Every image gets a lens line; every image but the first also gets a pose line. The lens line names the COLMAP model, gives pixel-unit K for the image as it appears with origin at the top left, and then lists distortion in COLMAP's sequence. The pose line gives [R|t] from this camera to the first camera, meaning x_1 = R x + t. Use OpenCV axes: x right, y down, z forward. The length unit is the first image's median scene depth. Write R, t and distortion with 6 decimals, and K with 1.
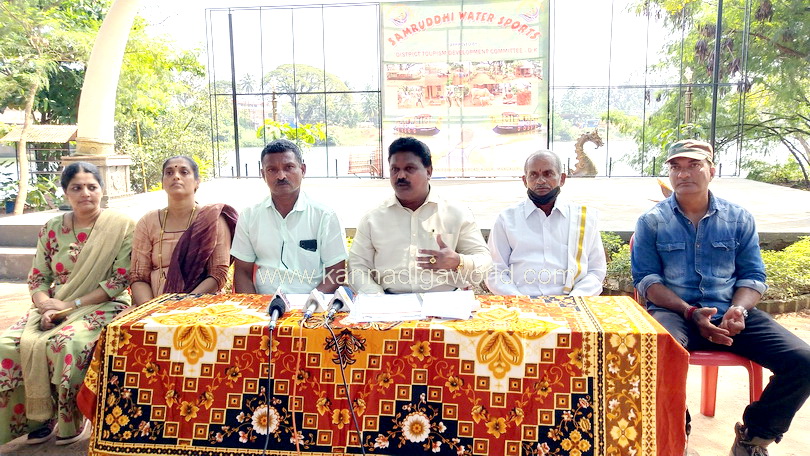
lens RADIAL K [[614.8, 0, 401.6], [0, 614.8, 223.7], [0, 0, 1]] dist [-0.011639, 0.036532]
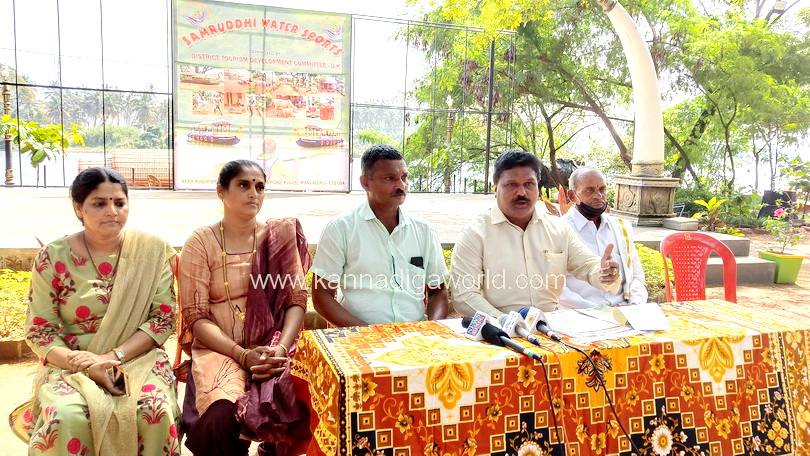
lens RADIAL K [[614.8, 0, 404.9], [0, 614.8, 226.5], [0, 0, 1]] dist [-0.011639, 0.036532]
pose [[0.901668, -0.008153, 0.432351, -0.775507], [0.015433, 0.999792, -0.013332, -0.013424], [-0.432153, 0.018693, 0.901607, 0.258979]]
